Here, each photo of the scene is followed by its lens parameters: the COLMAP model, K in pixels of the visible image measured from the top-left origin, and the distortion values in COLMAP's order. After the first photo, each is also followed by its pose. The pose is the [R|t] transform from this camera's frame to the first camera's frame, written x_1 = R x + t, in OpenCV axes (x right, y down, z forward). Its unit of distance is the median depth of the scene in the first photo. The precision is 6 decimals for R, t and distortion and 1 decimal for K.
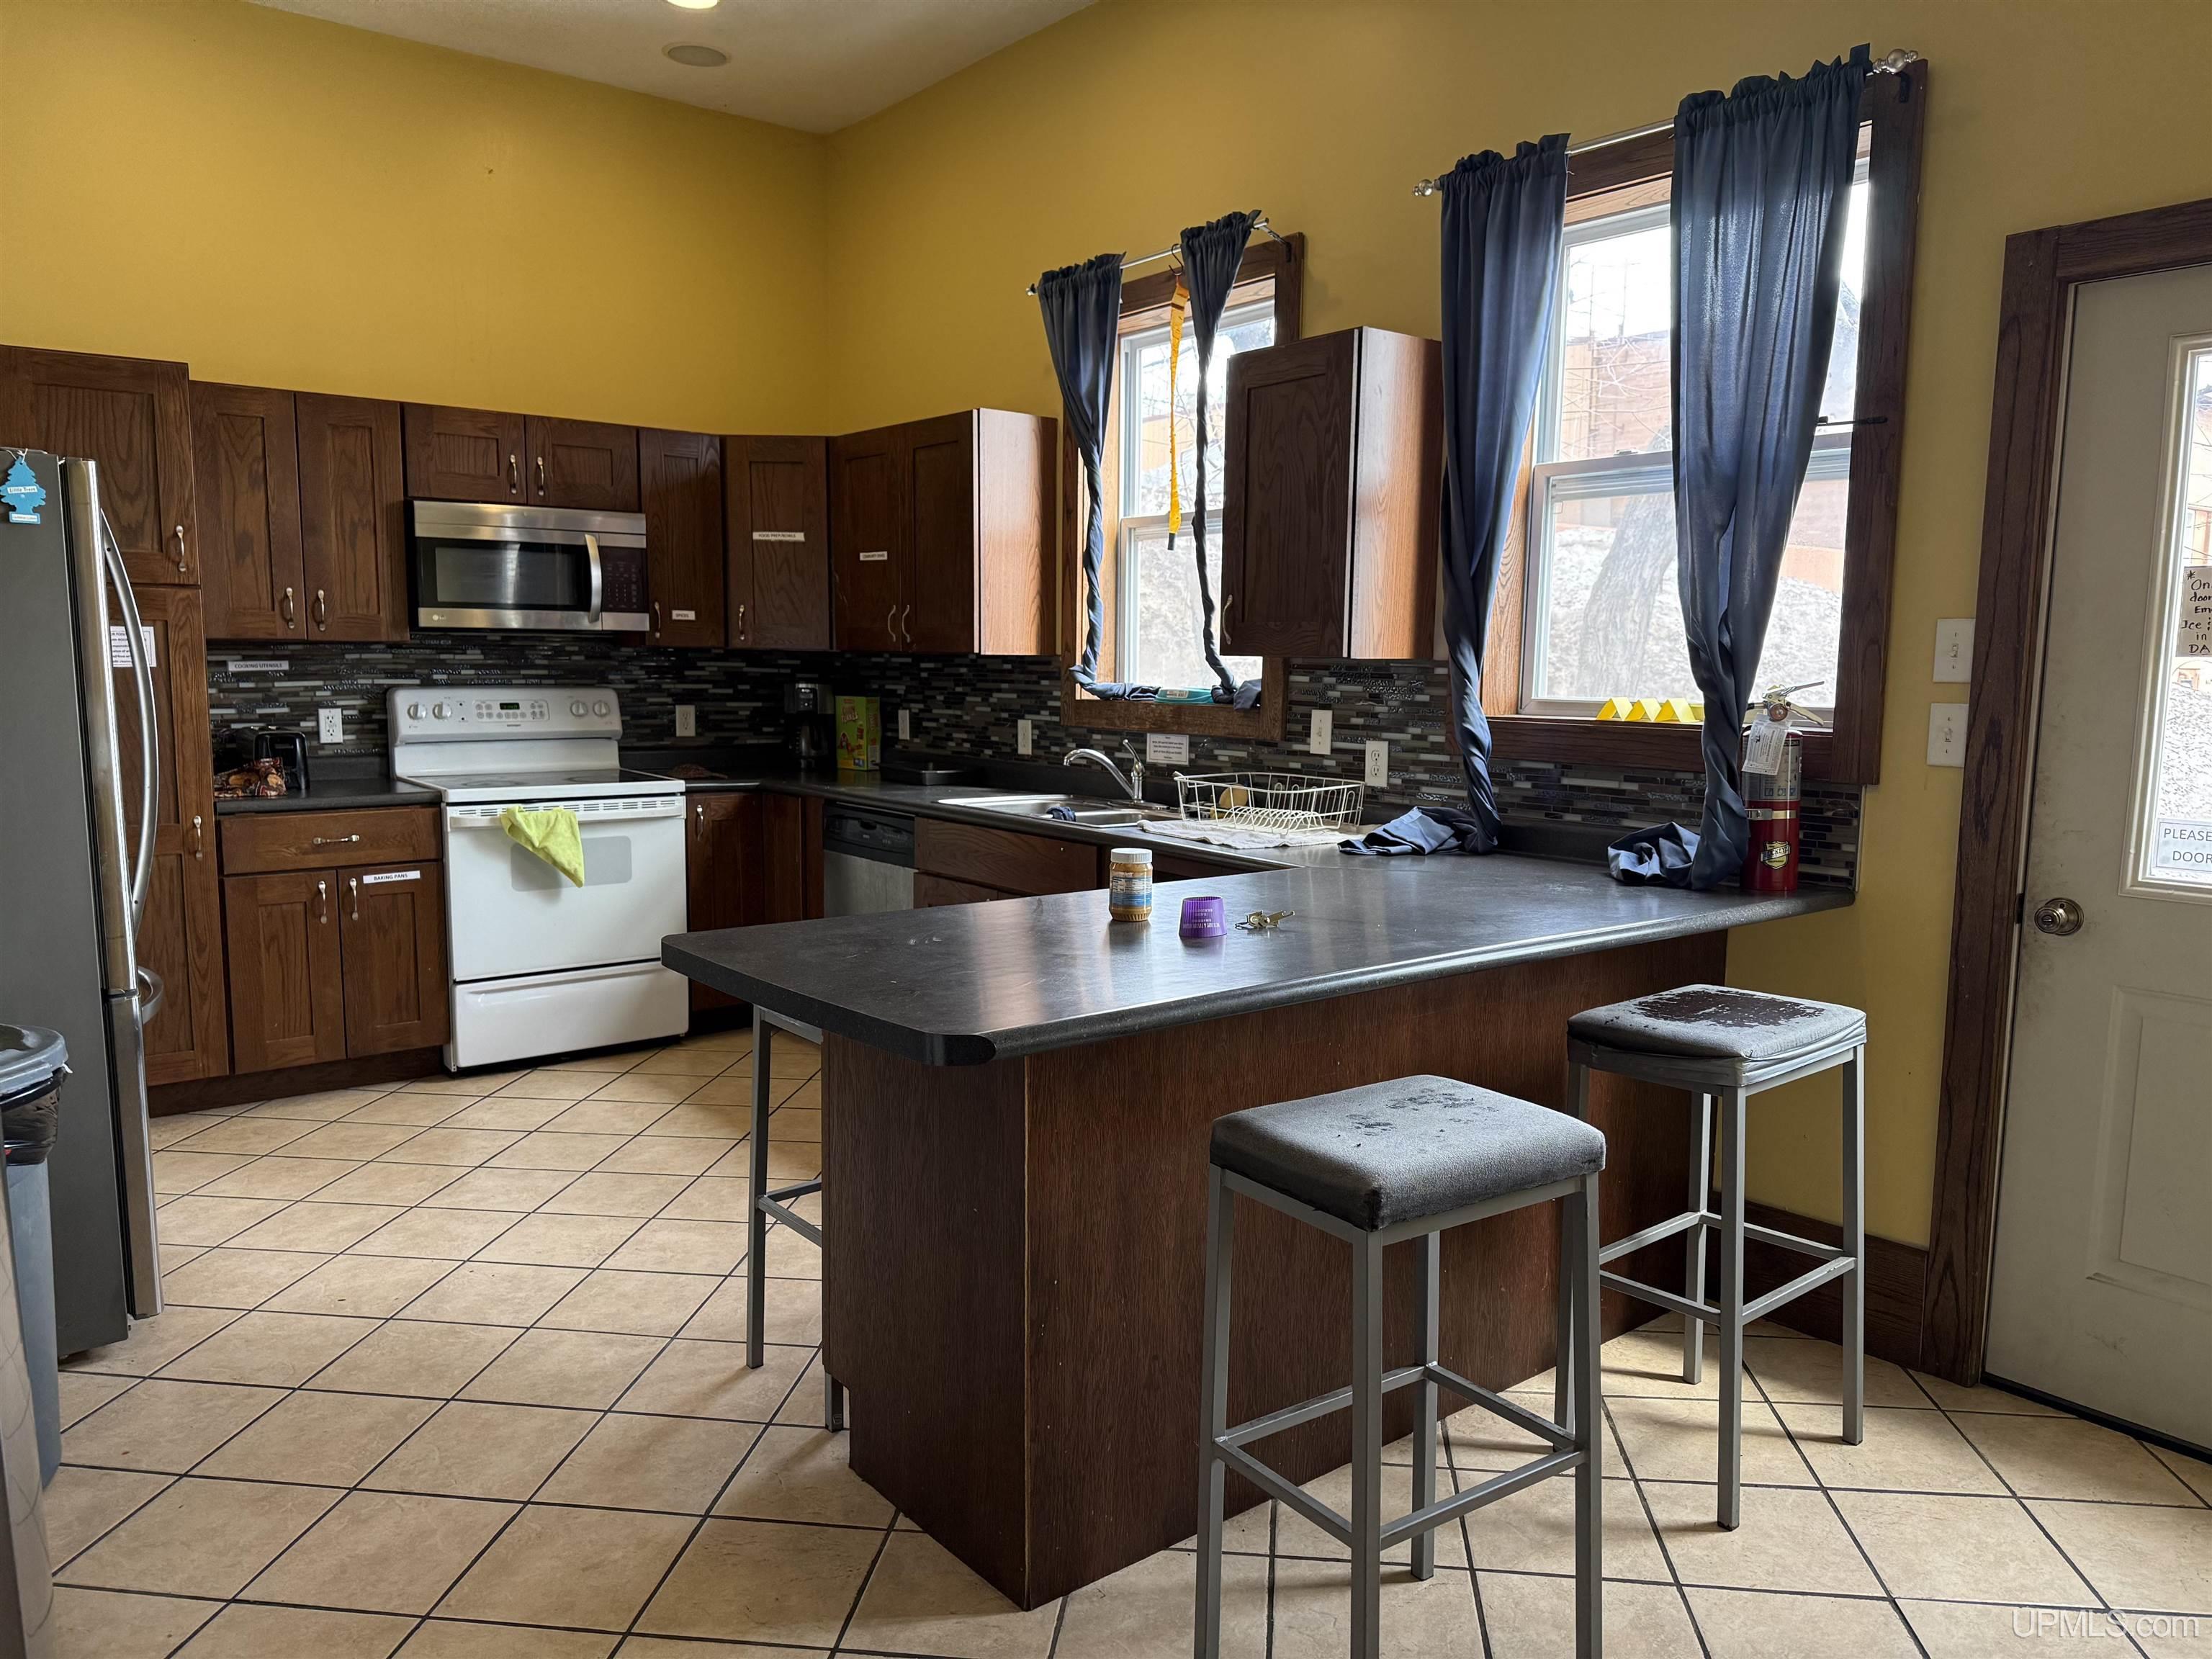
lens RADIAL K [[1481.8, 0, 1106.0], [0, 1481.8, 829.5], [0, 0, 1]] dist [-0.000258, -0.035219]
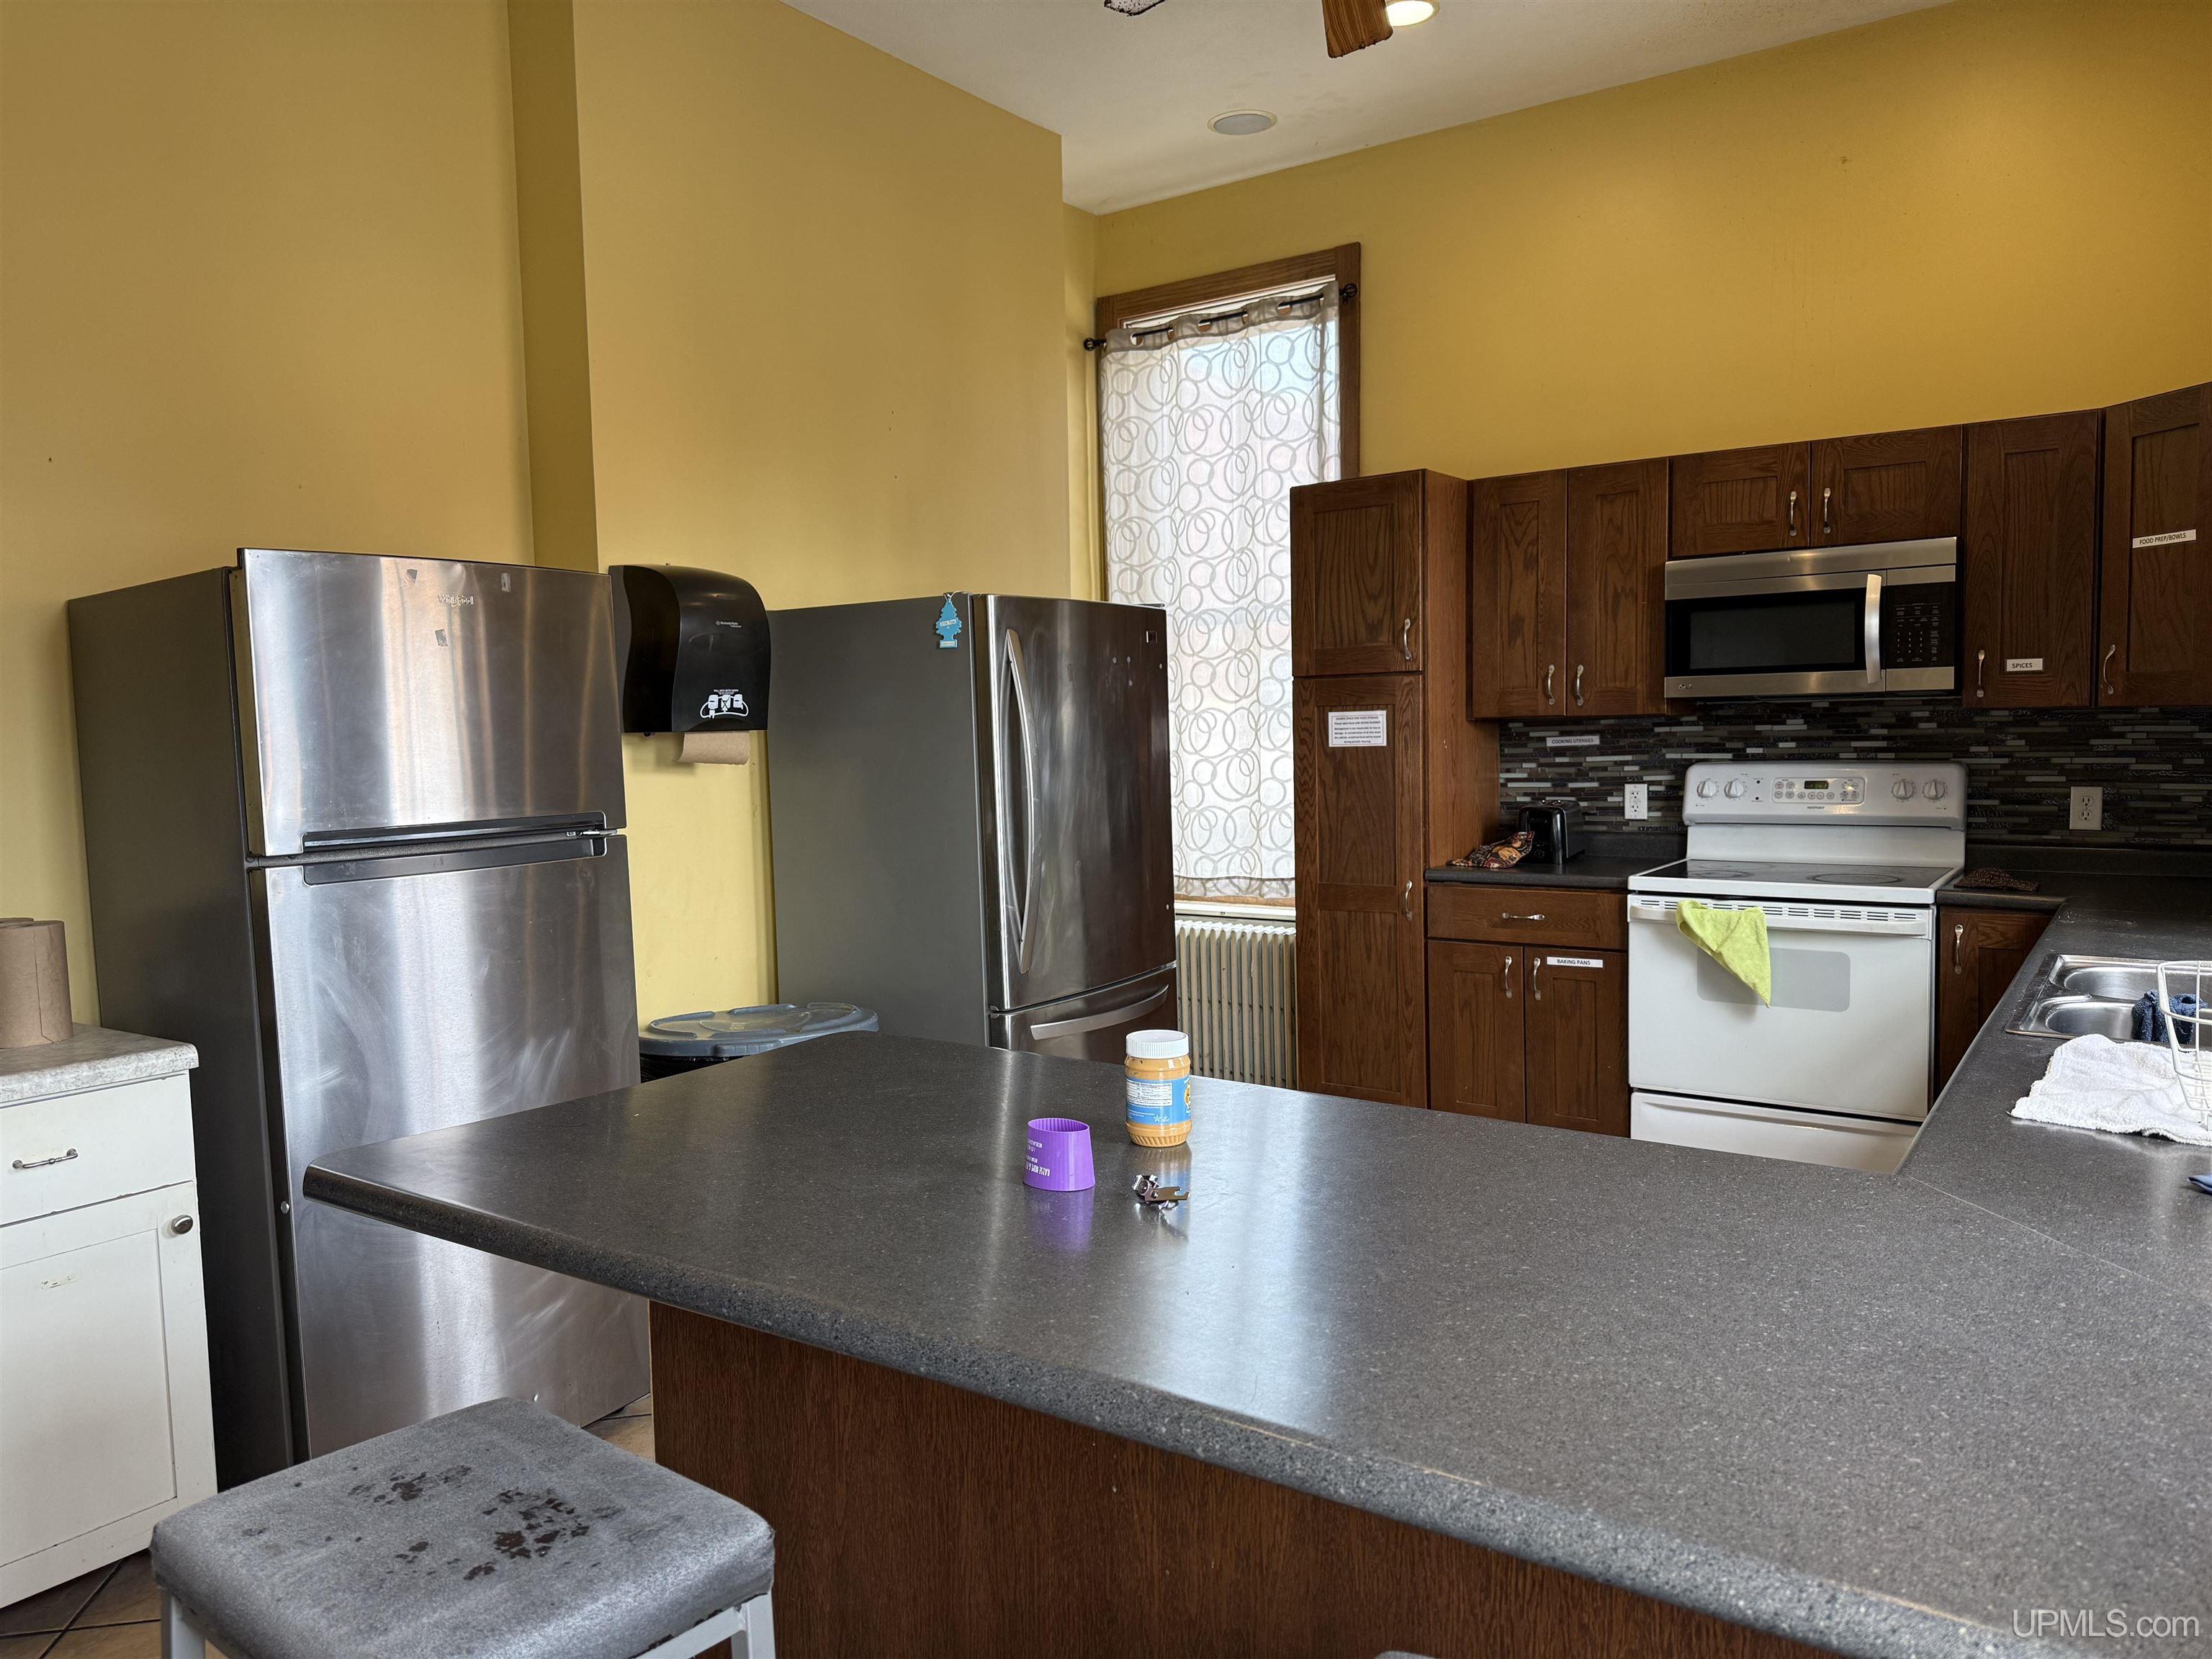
lens RADIAL K [[1481.8, 0, 1106.0], [0, 1481.8, 829.5], [0, 0, 1]] dist [-0.000258, -0.035219]
pose [[0.270113, 0.046893, -0.961686, 0.323957], [-0.086383, 0.995966, 0.024302, -0.046340], [0.958946, 0.076509, 0.273074, 0.408790]]
